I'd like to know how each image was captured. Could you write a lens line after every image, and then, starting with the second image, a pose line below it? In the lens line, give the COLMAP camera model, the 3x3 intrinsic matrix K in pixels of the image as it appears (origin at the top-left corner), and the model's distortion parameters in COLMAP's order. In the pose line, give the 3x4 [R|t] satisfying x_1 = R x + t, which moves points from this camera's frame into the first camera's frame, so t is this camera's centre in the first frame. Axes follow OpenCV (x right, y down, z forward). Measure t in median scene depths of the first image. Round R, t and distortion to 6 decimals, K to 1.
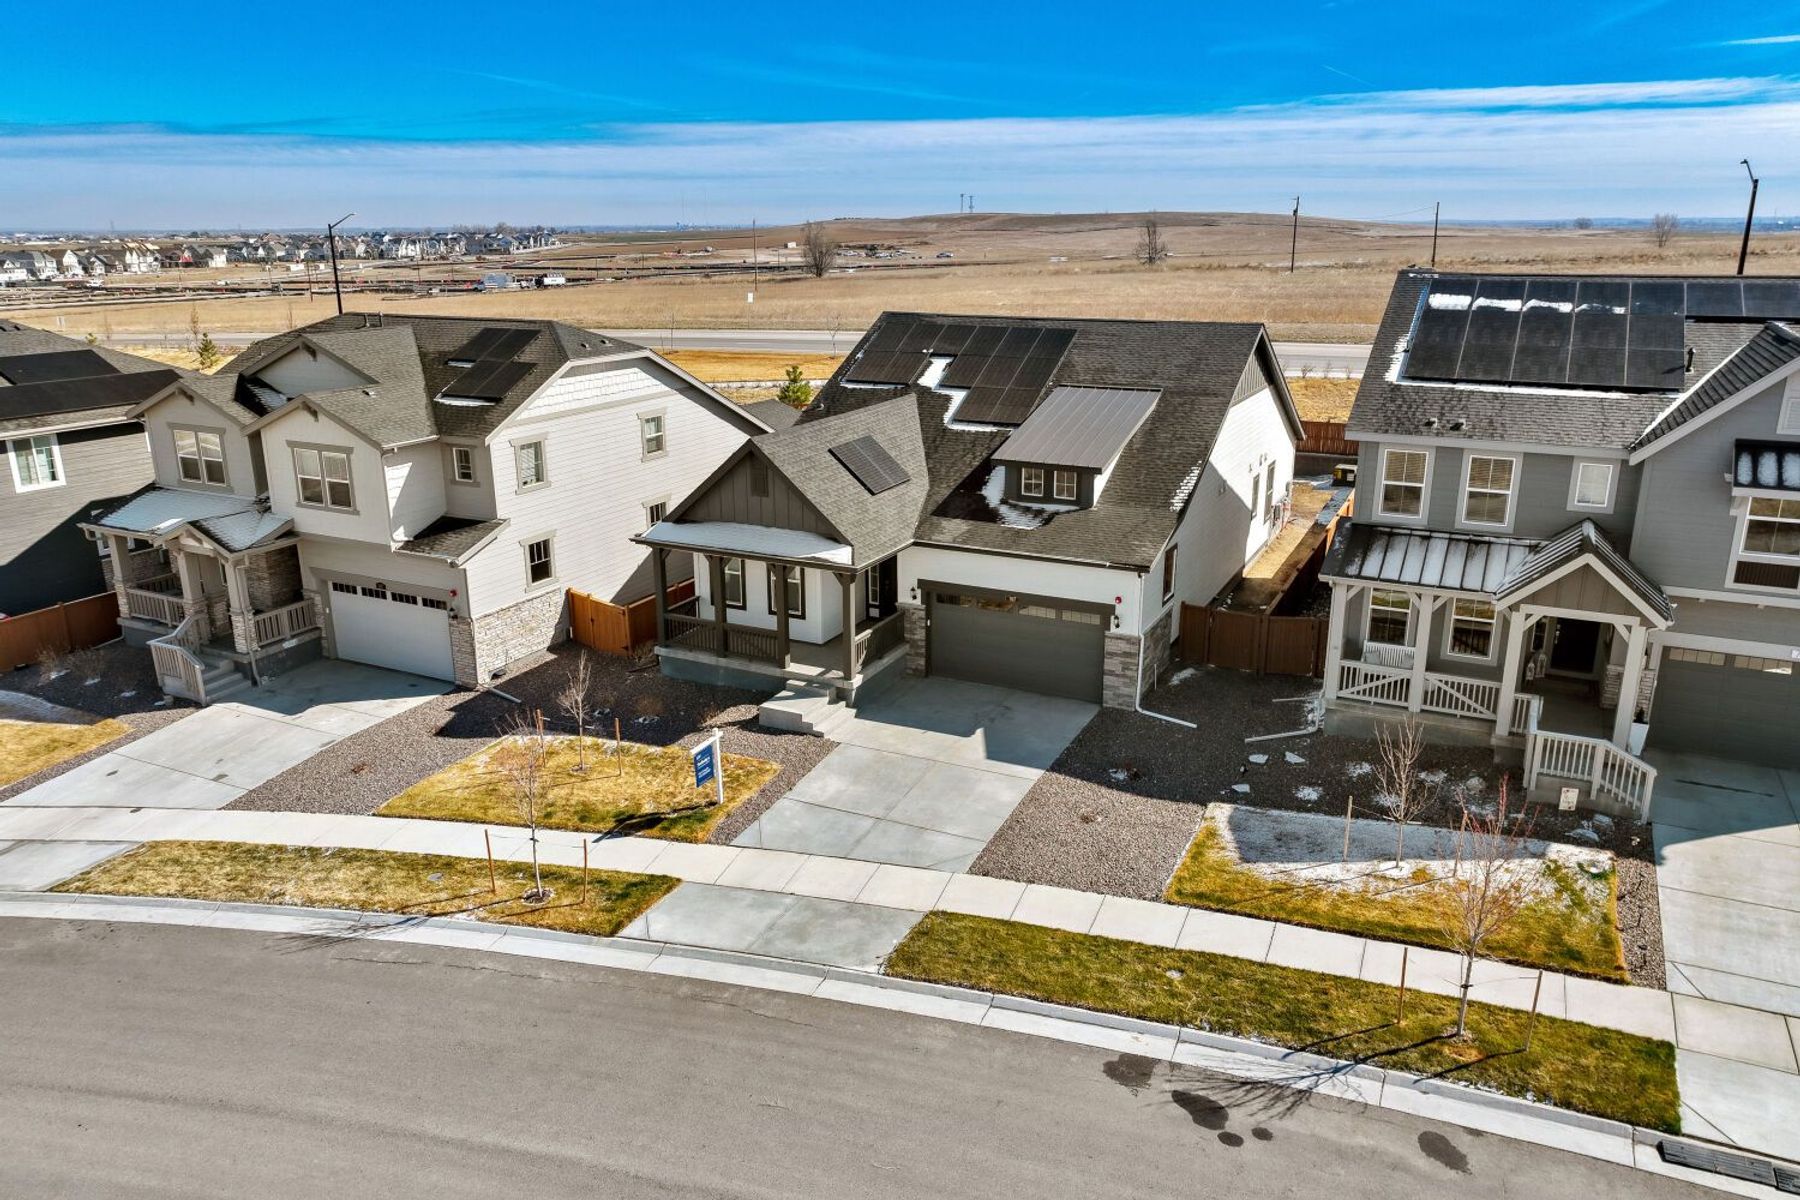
lens RADIAL K [[1278.0, 0, 905.5], [0, 1278.0, 591.4], [0, 0, 1]] dist [0.005805, 0.003257]
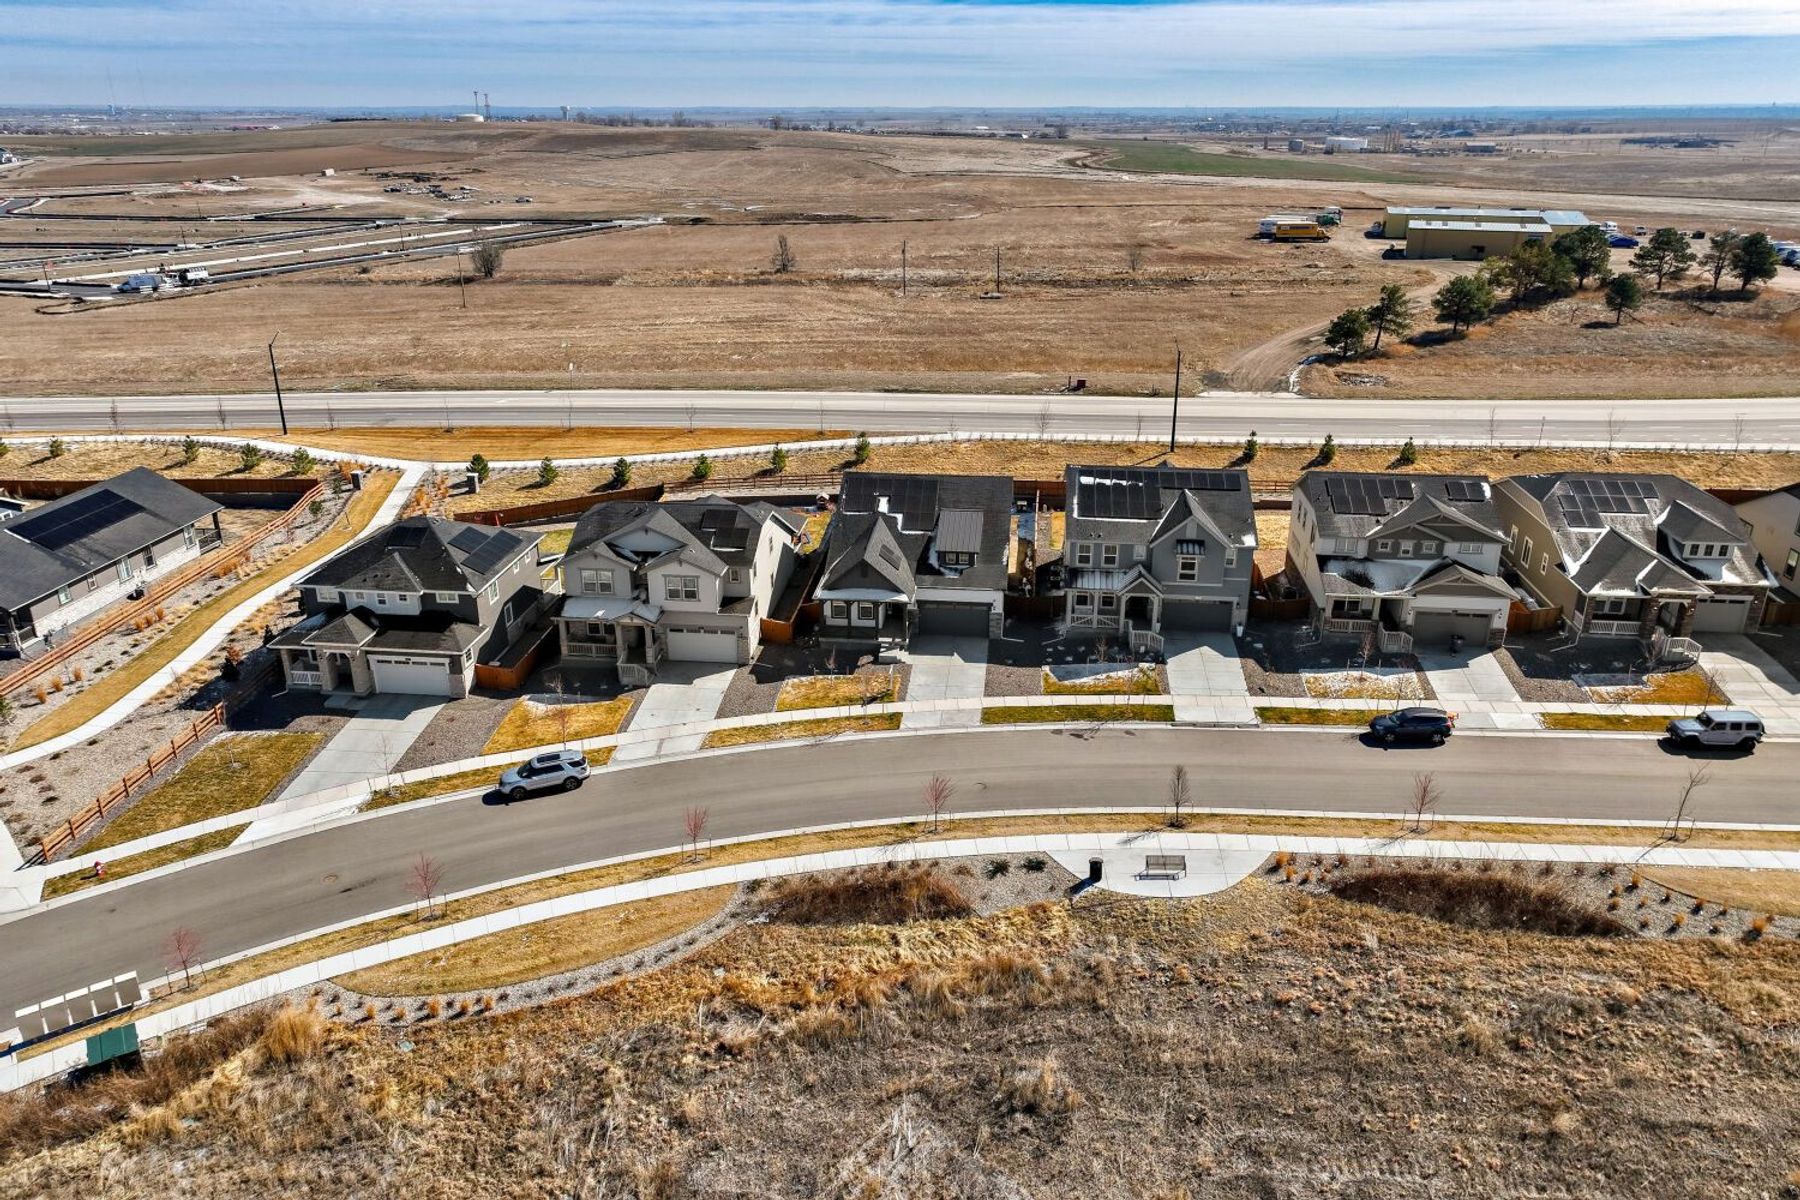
lens RADIAL K [[1278.0, 0, 905.7], [0, 1278.0, 598.6], [0, 0, 1]] dist [0.005805, 0.003257]
pose [[0.935382, -0.124797, 0.330886, -0.947124], [0.094934, 0.989931, 0.104994, -0.312237], [-0.340658, -0.066797, 0.937812, -1.580360]]
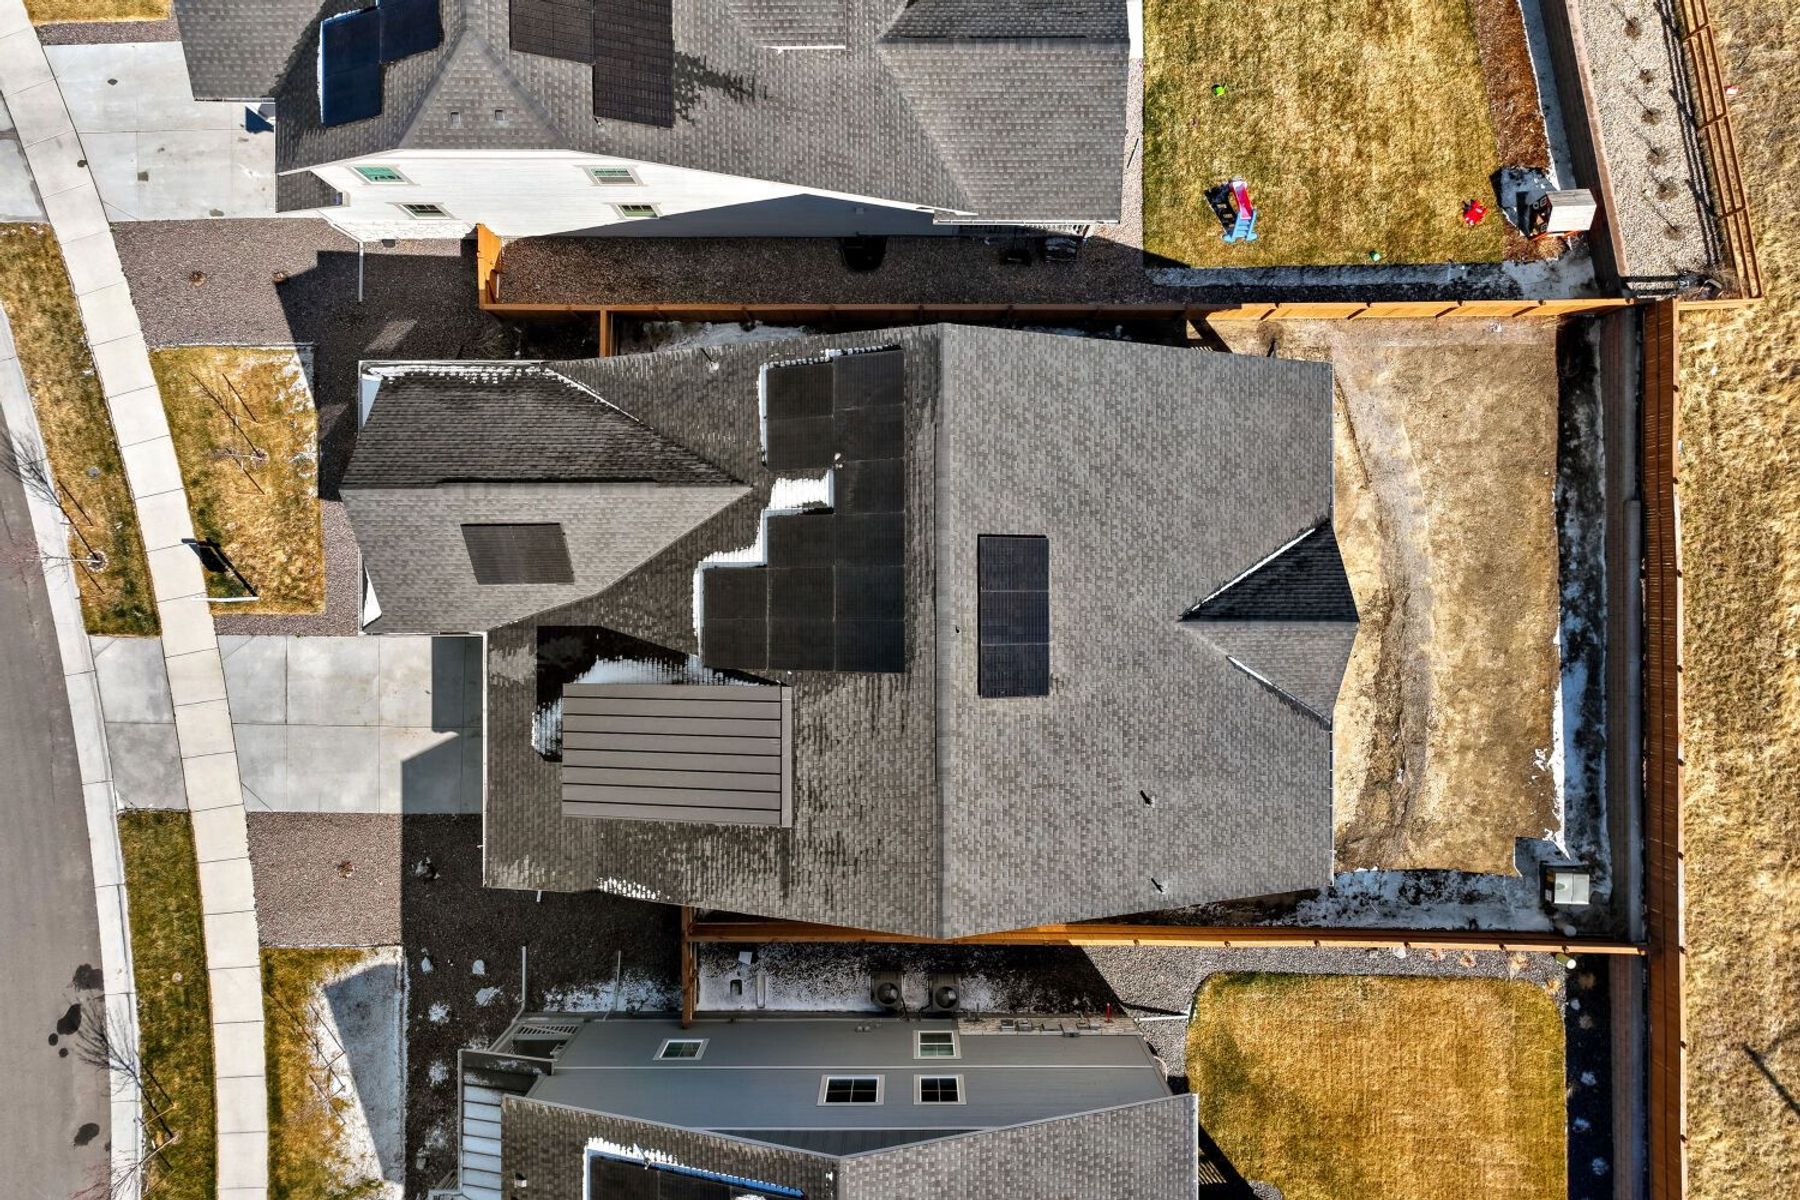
lens RADIAL K [[1278.0, 0, 906.0], [0, 1278.0, 605.1], [0, 0, 1]] dist [0.005805, 0.003257]
pose [[0.447294, 0.894303, 0.012270, 0.121149], [-0.250420, 0.112056, 0.961630, -1.092516], [0.858614, -0.433205, 0.274073, 1.063551]]
